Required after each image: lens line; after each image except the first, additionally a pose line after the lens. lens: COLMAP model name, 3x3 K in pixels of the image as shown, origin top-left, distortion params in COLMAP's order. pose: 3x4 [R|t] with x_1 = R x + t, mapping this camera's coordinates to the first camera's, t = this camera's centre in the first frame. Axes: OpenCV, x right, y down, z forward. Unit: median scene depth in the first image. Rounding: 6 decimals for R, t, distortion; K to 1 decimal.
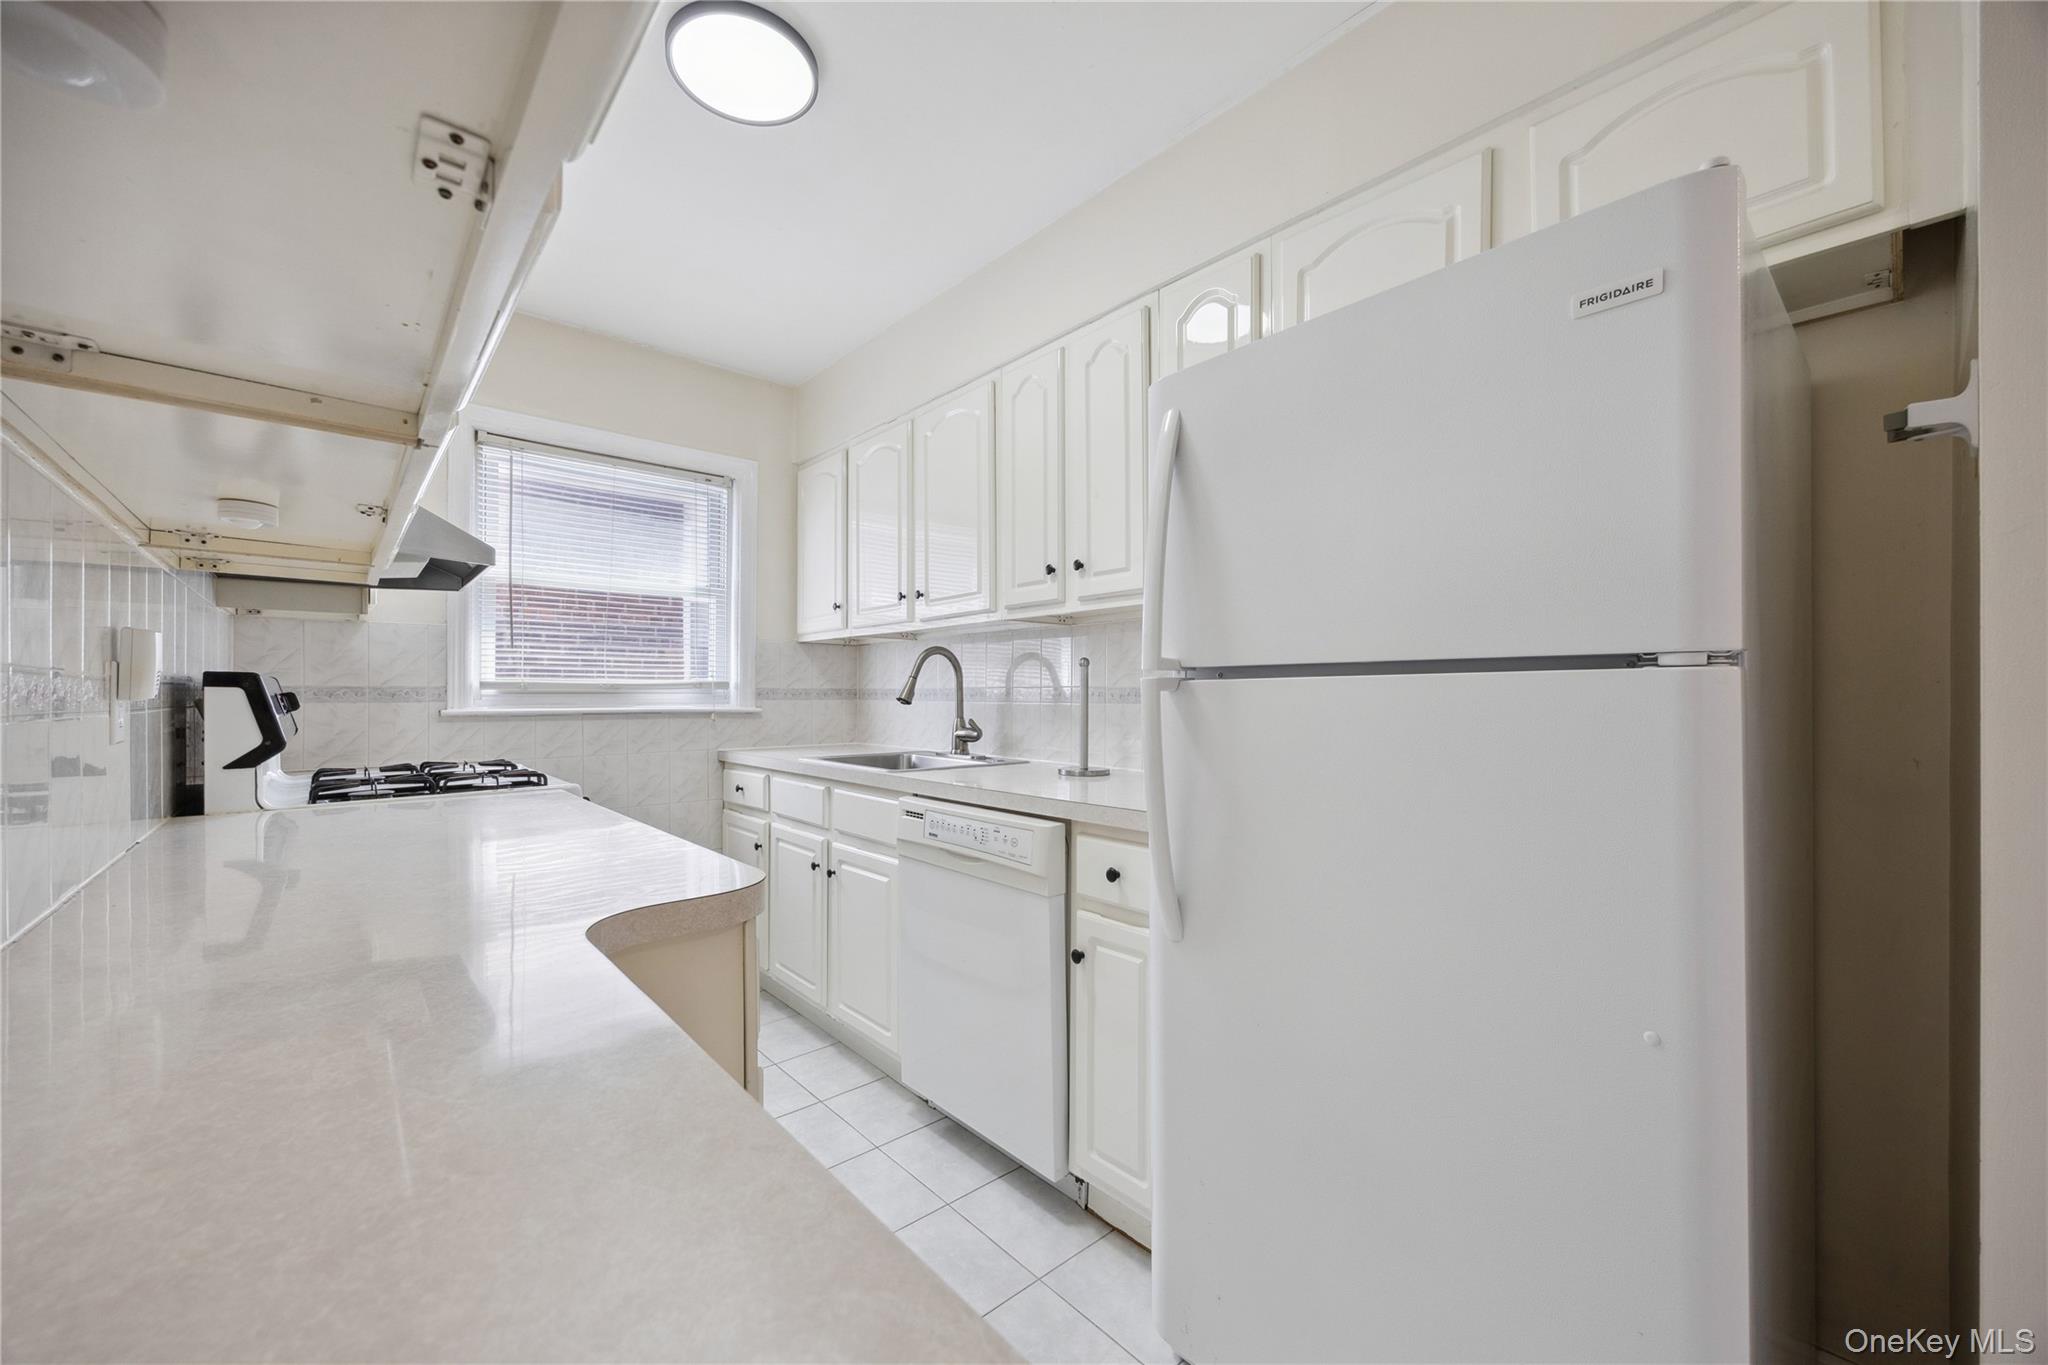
lens RADIAL K [[794.2, 0, 1023.9], [0, 794.2, 689.4], [0, 0, 1]] dist [0.000628, 0.000211]
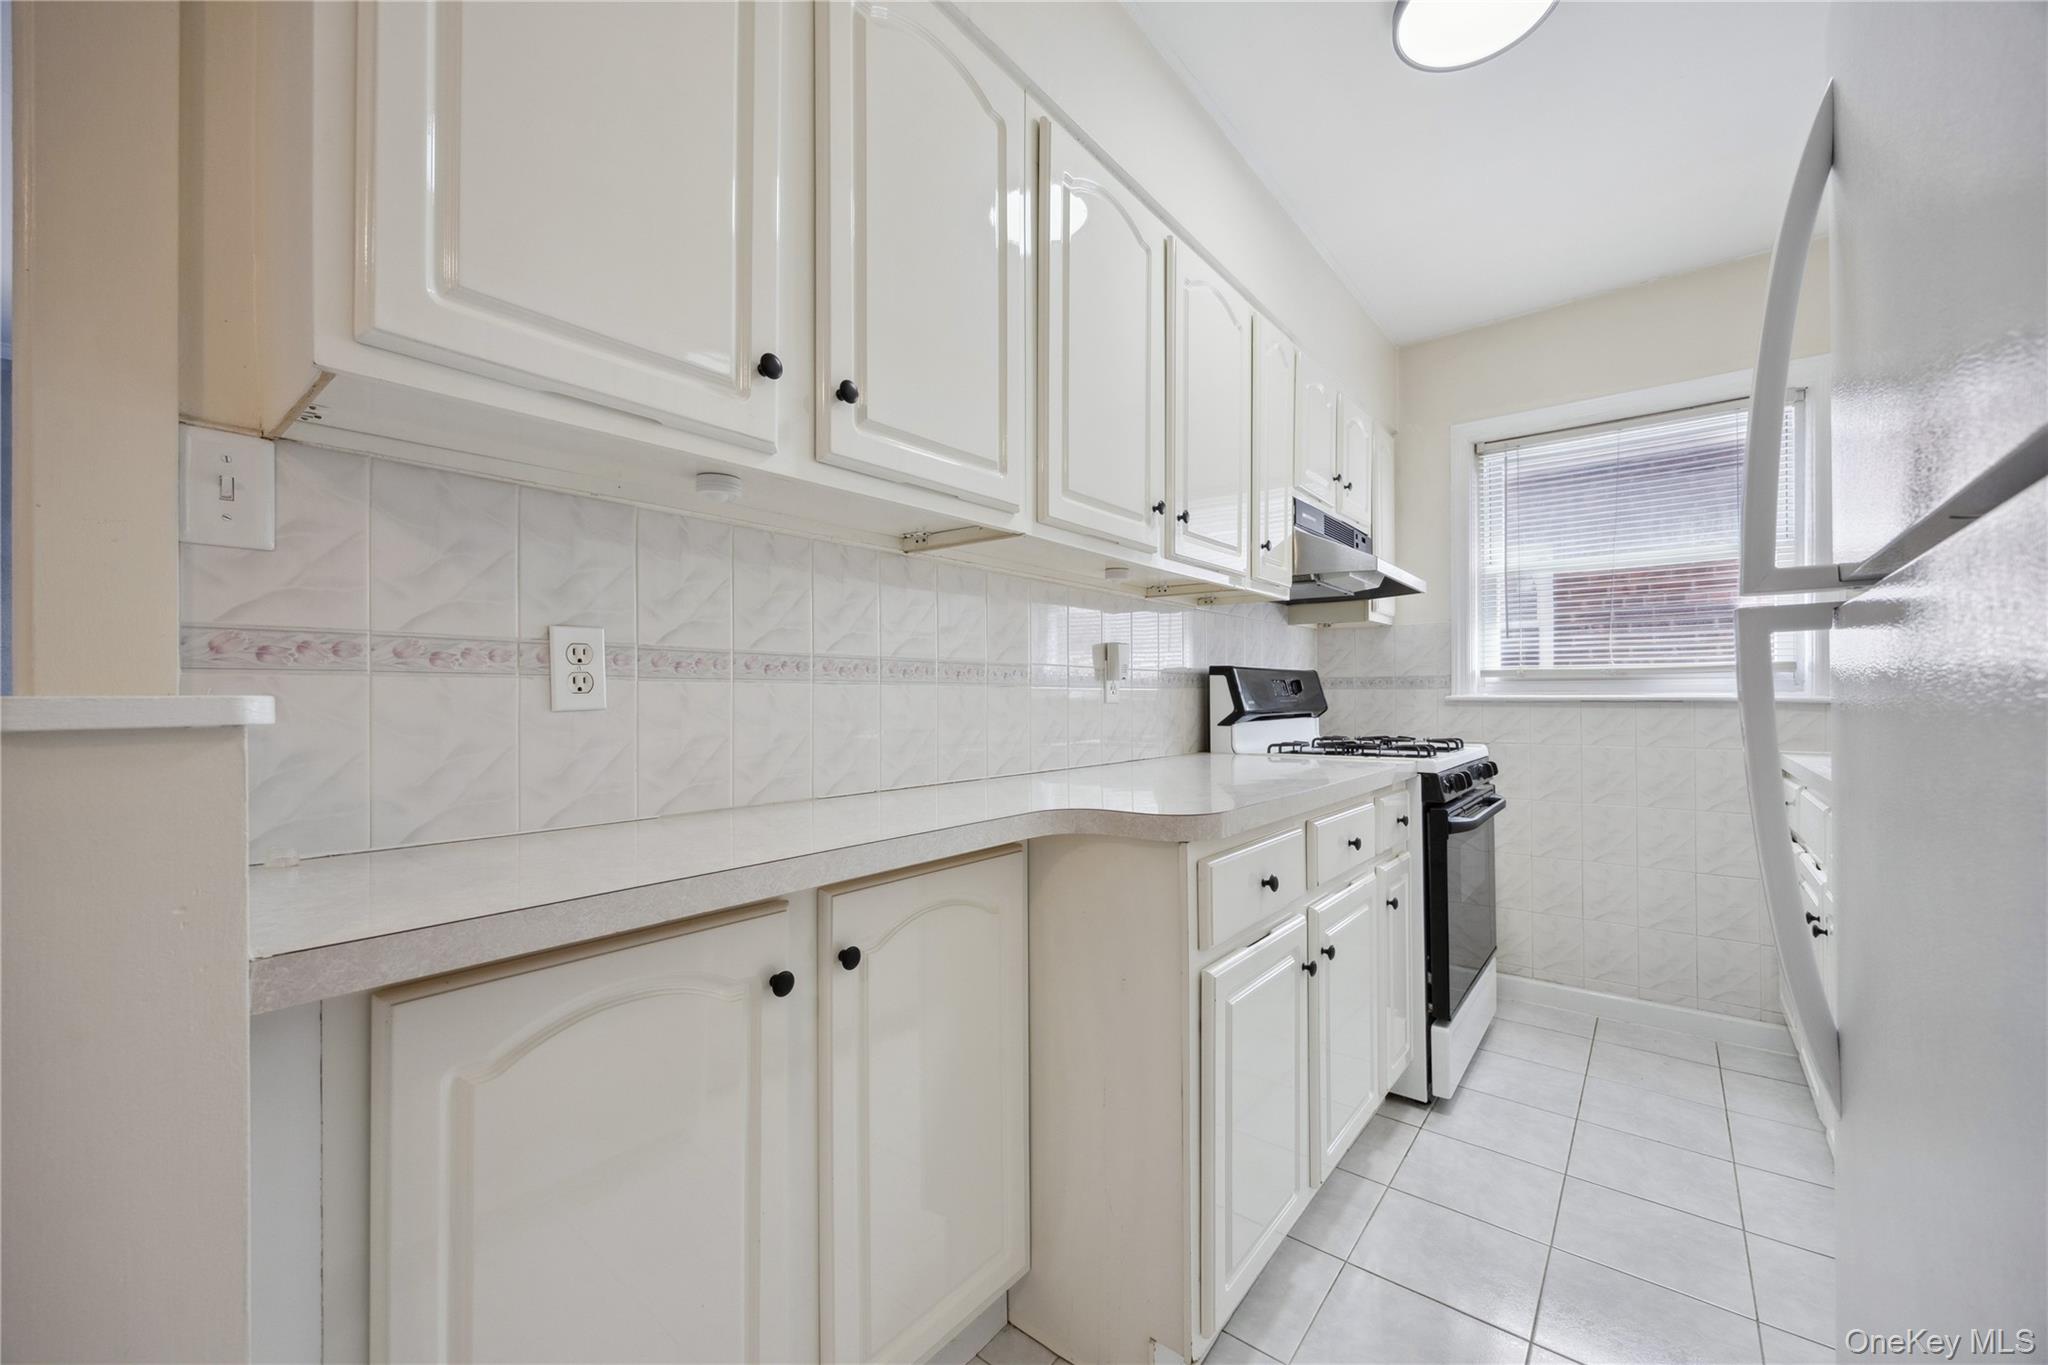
lens RADIAL K [[794.2, 0, 1023.9], [0, 794.2, 689.4], [0, 0, 1]] dist [0.000628, 0.000211]
pose [[0.161521, -0.007742, -0.986839, 0.298665], [0.007594, 0.999949, -0.006602, 0.019058], [0.986840, -0.006428, 0.161572, 0.192069]]
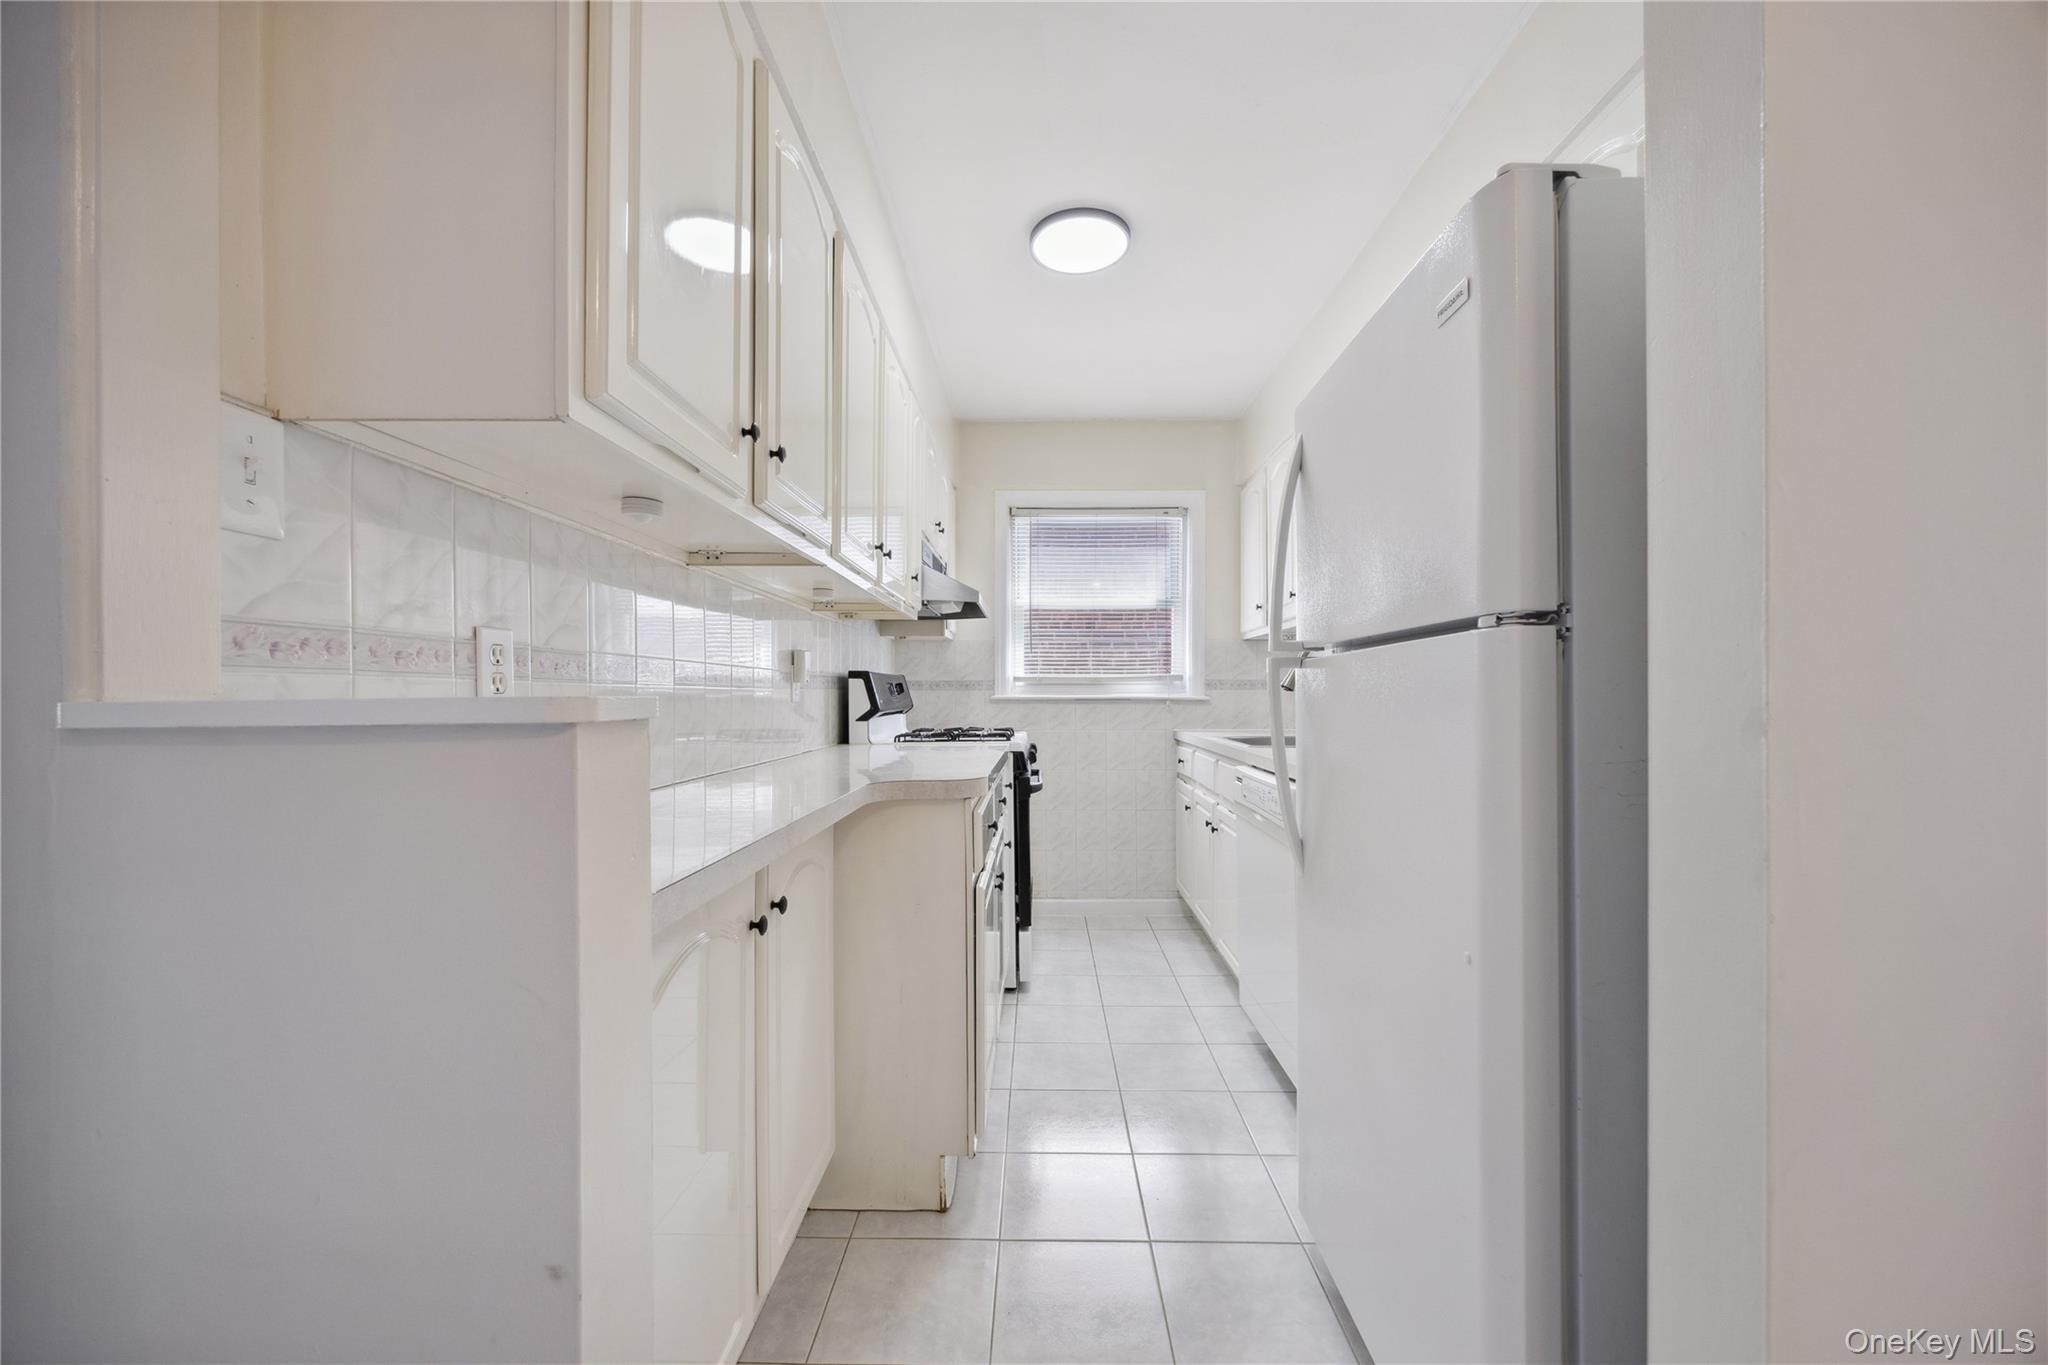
lens RADIAL K [[801.4, 0, 1024.1], [0, 801.4, 690.8], [0, 0, 1]] dist [-0.000689, -0.000038]
pose [[0.733621, -0.004938, -0.679541, 0.343005], [0.006111, 0.999981, -0.000669, 0.017328], [0.679532, -0.003662, 0.733637, -0.083941]]
